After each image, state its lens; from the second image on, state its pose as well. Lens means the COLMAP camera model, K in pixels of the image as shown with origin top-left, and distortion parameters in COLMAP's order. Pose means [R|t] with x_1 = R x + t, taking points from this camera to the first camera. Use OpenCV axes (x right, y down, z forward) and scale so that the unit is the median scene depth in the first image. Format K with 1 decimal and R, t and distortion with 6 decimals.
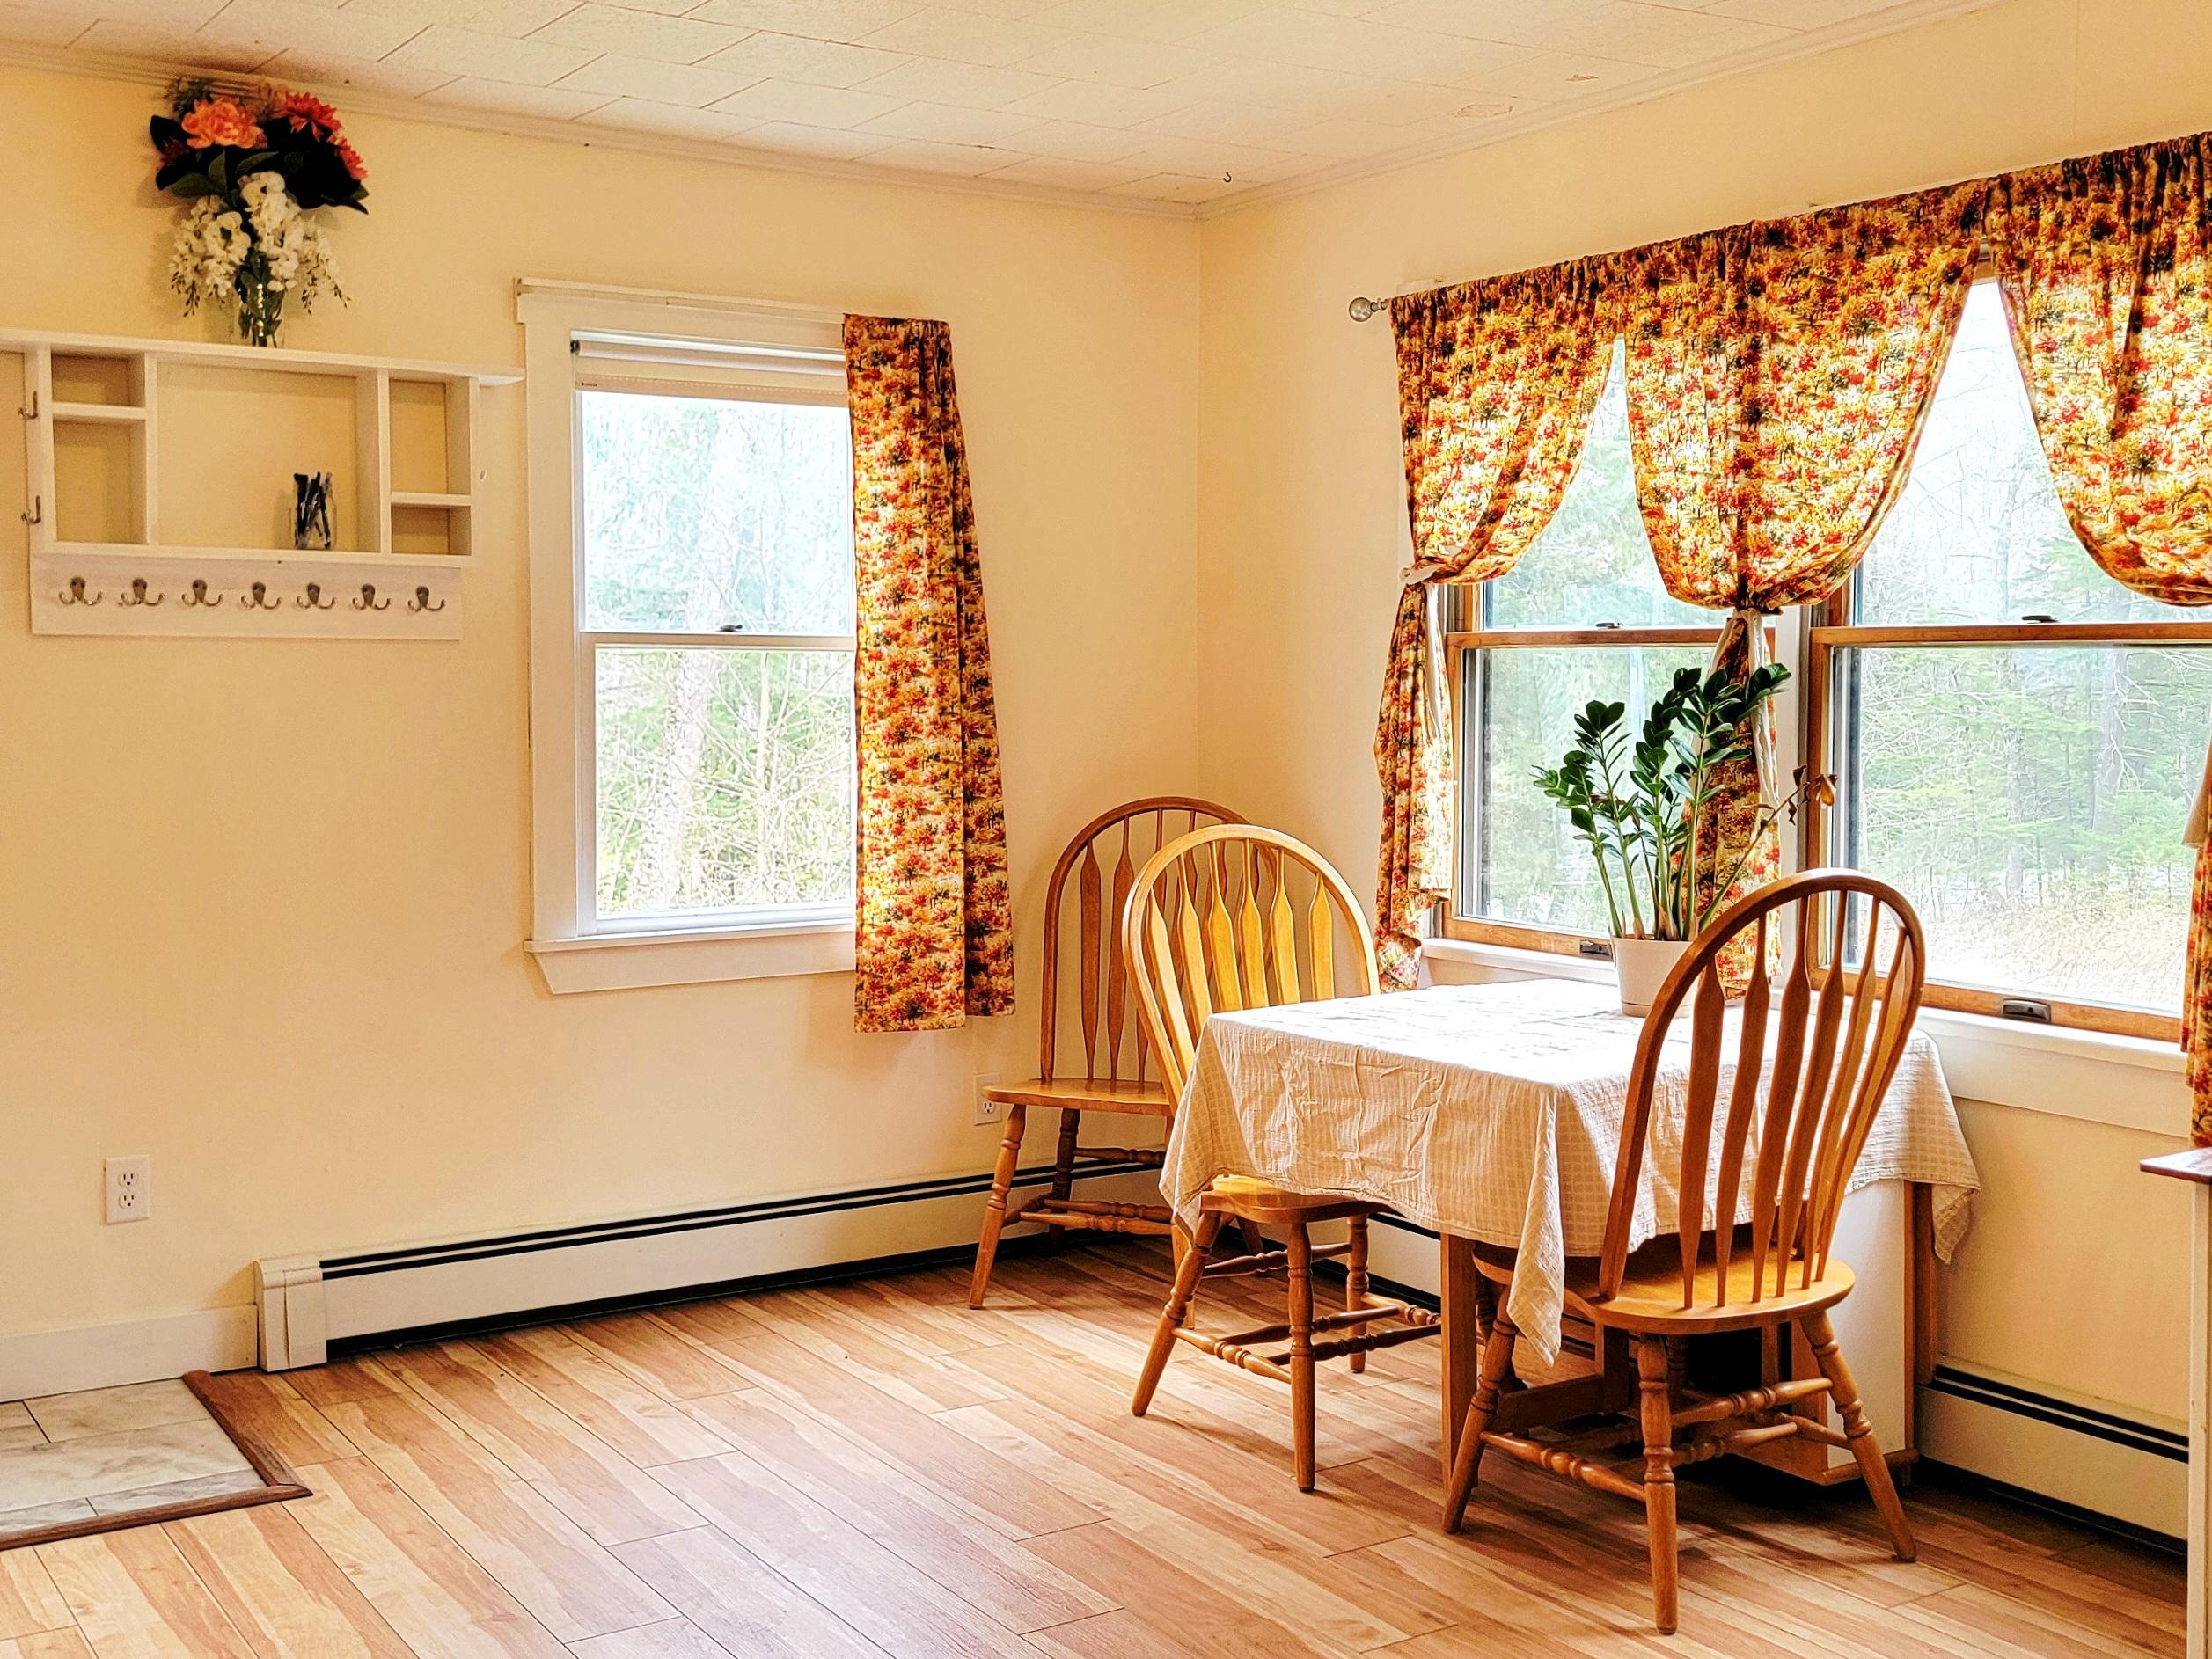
lens RADIAL K [[2371.7, 0, 1106.0], [0, 2371.7, 829.5], [0, 0, 1]] dist [0.023170, 0.032257]
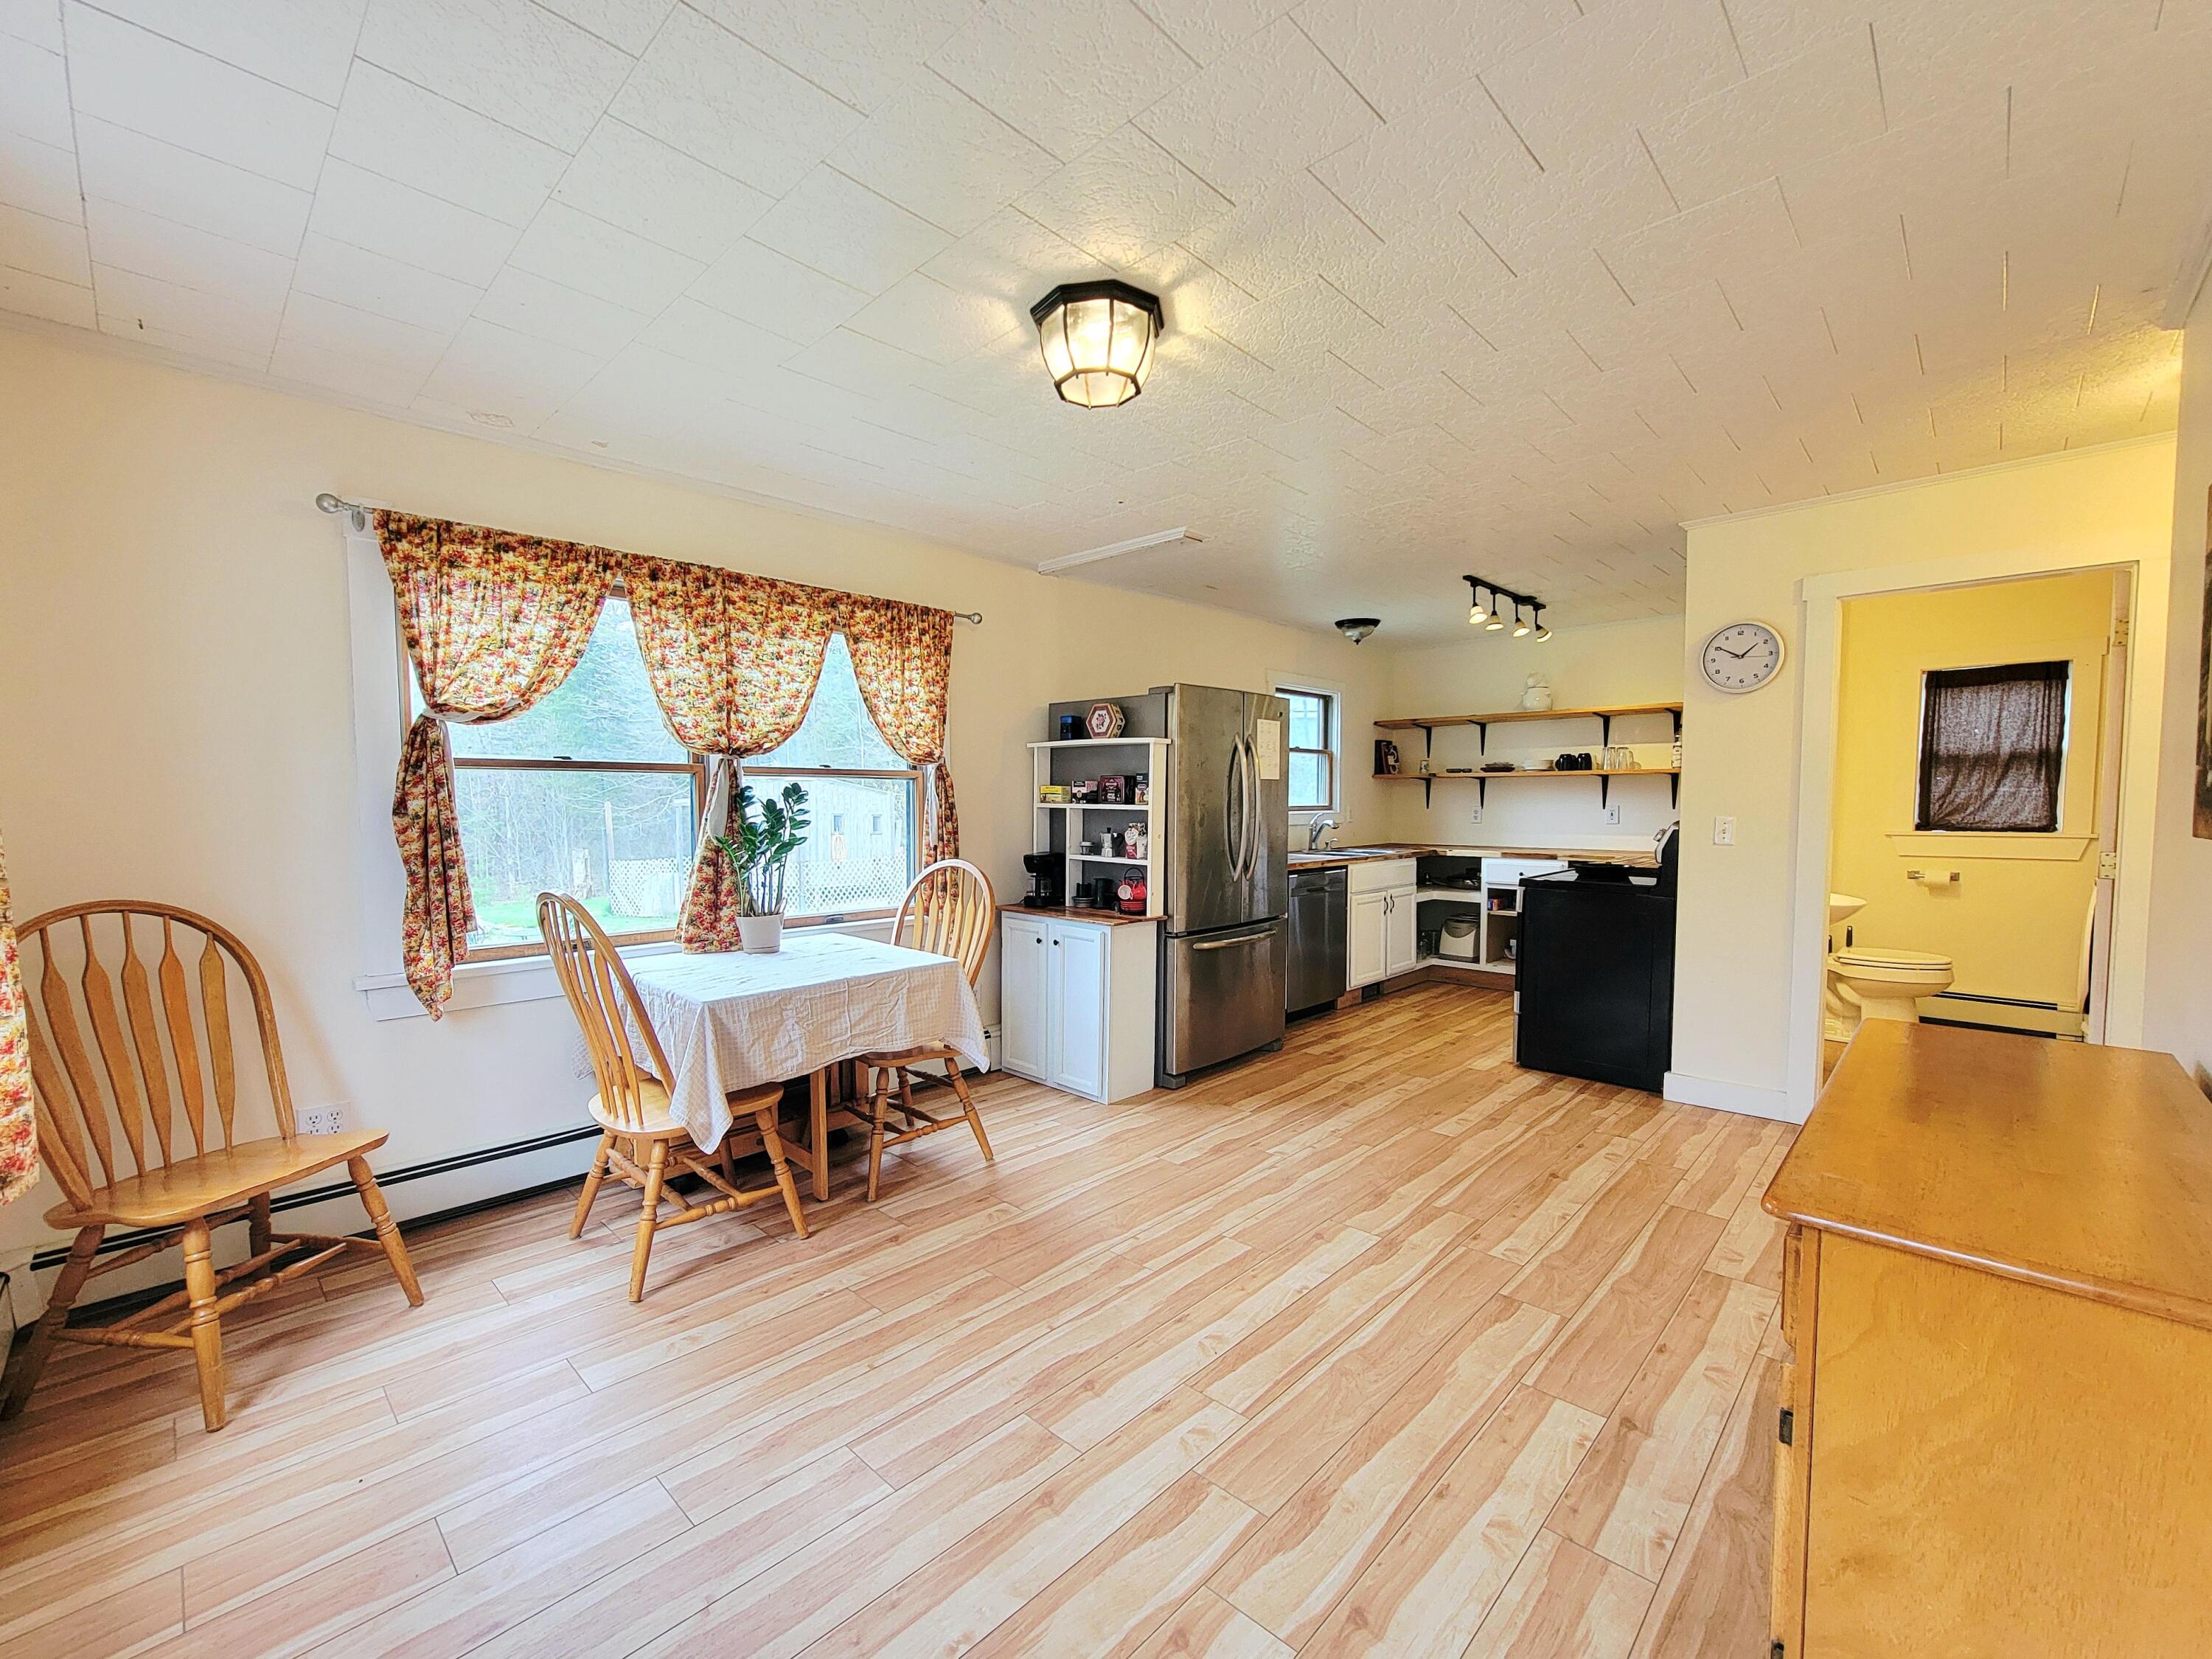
lens RADIAL K [[926.9, 0, 1107.7], [0, 926.9, 864.2], [0, 0, 1]] dist [-0.000827, -0.000251]
pose [[-0.221669, -0.069072, 0.972673, -0.614059], [0.065732, 0.994161, 0.085578, -0.046813], [-0.972904, 0.082905, -0.215834, 0.882549]]
